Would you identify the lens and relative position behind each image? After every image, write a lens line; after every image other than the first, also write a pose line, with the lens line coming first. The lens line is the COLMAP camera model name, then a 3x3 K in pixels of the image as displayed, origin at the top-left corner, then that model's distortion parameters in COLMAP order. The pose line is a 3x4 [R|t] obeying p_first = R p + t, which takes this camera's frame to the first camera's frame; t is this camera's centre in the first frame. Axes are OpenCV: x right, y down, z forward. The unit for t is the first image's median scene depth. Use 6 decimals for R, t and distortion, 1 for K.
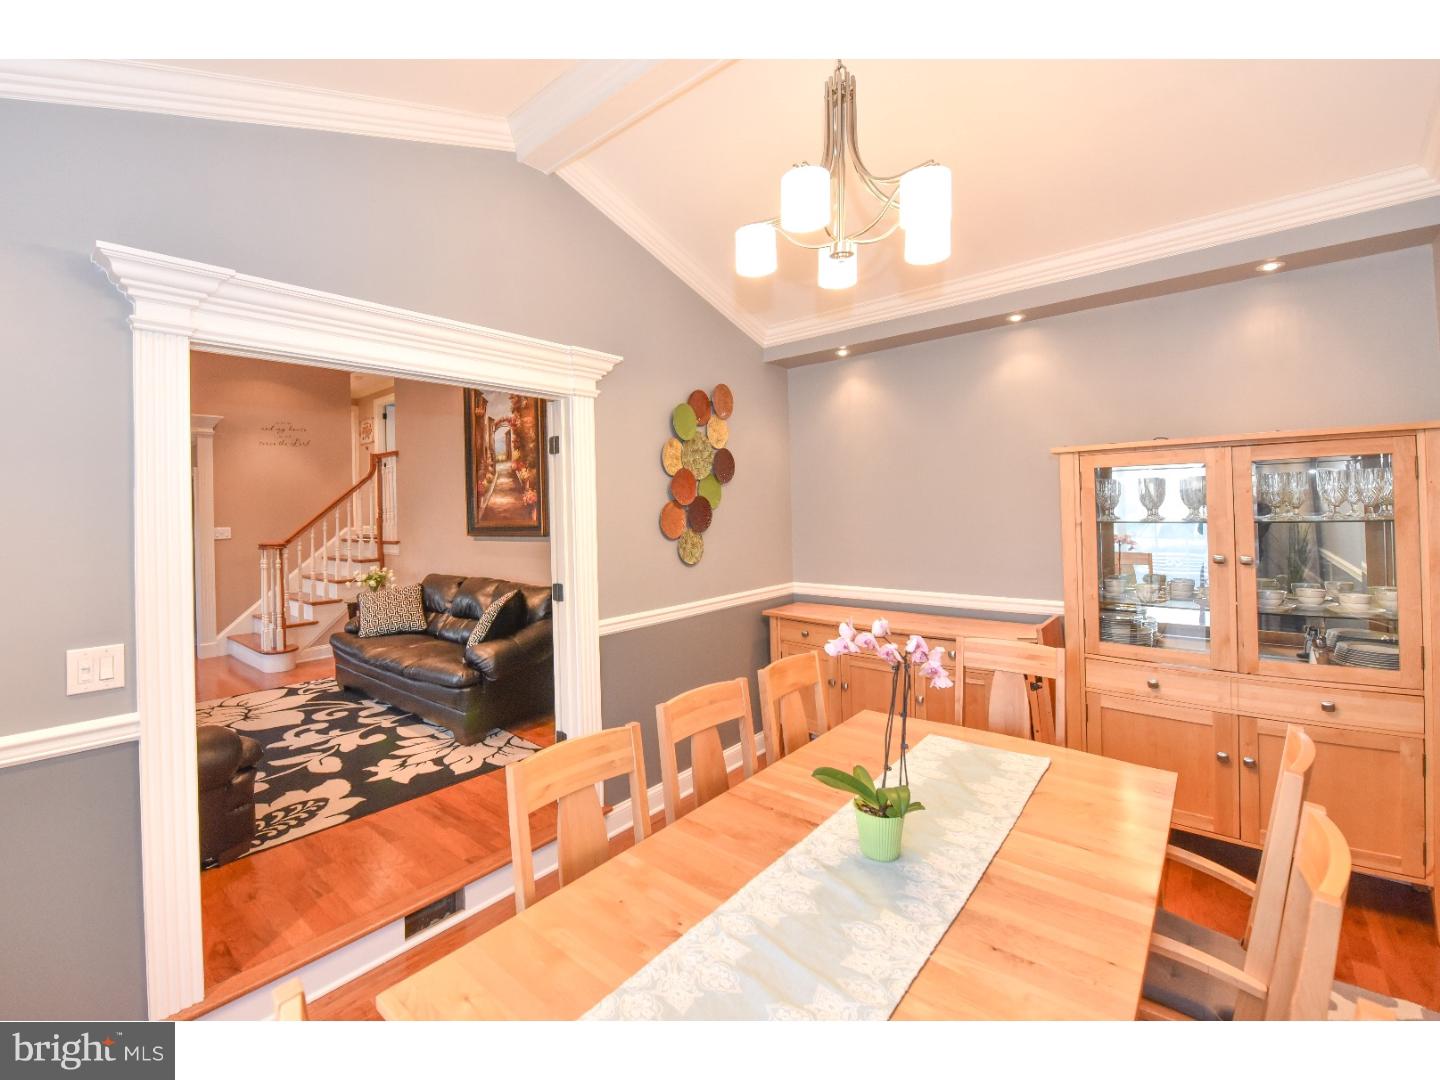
lens RADIAL K [[687.8, 0, 719.3], [0, 687.8, 498.3], [0, 0, 1]] dist [-0.001180, -0.000122]
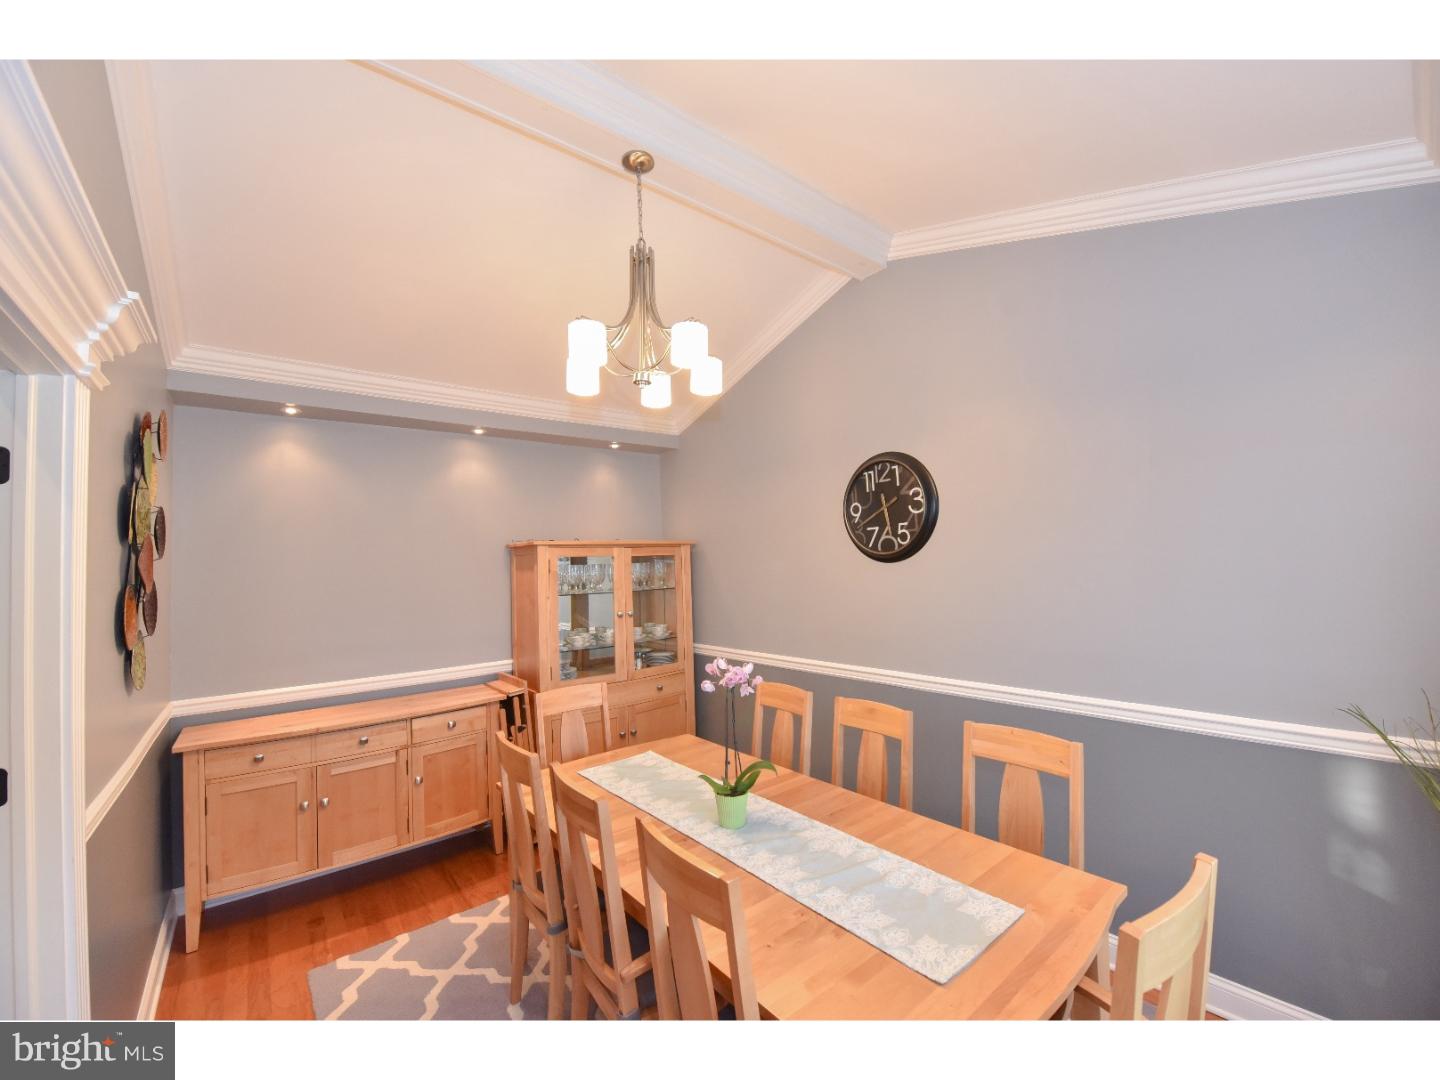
lens RADIAL K [[580.1, 0, 720.0], [0, 580.1, 540.0], [0, 0, 1]] dist [-0.050972, 0.000040]
pose [[0.118496, 0.074542, 0.990153, -0.104848], [0.029222, 0.996485, -0.078515, 0.004385], [-0.992524, 0.038238, 0.115901, 0.096596]]
